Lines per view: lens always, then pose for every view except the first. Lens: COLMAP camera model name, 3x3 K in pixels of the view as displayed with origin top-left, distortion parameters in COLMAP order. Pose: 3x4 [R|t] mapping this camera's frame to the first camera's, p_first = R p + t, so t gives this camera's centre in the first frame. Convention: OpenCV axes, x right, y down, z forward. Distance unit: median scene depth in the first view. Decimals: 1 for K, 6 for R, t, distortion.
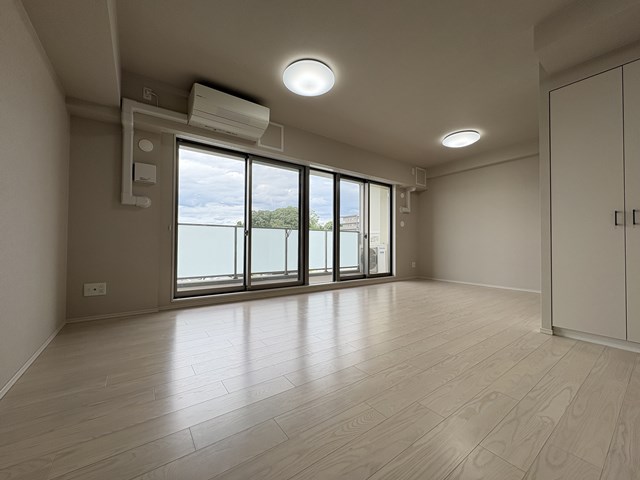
lens RADIAL K [[255.8, 0, 320.0], [0, 255.8, 240.0], [0, 0, 1]] dist [-0.000706, -0.000064]
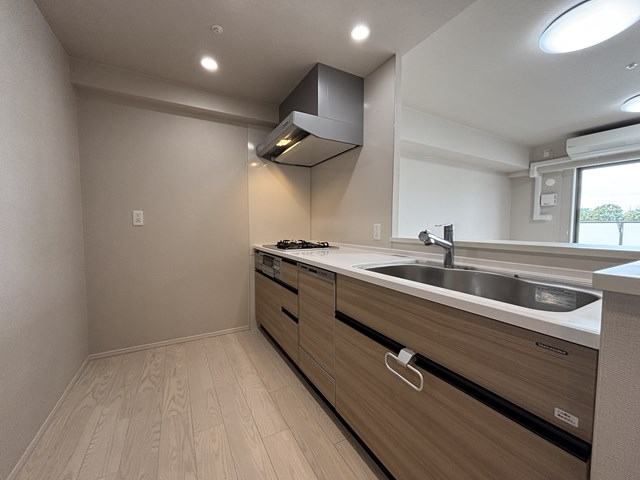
lens RADIAL K [[256.0, 0, 320.0], [0, 256.0, 240.0], [0, 0, 1]] dist [0.000266, 0.000060]
pose [[-0.115020, 0.061590, -0.991452, 0.732144], [0.021317, 0.997999, 0.059524, -0.087744], [0.993134, -0.014289, -0.116103, -0.170332]]
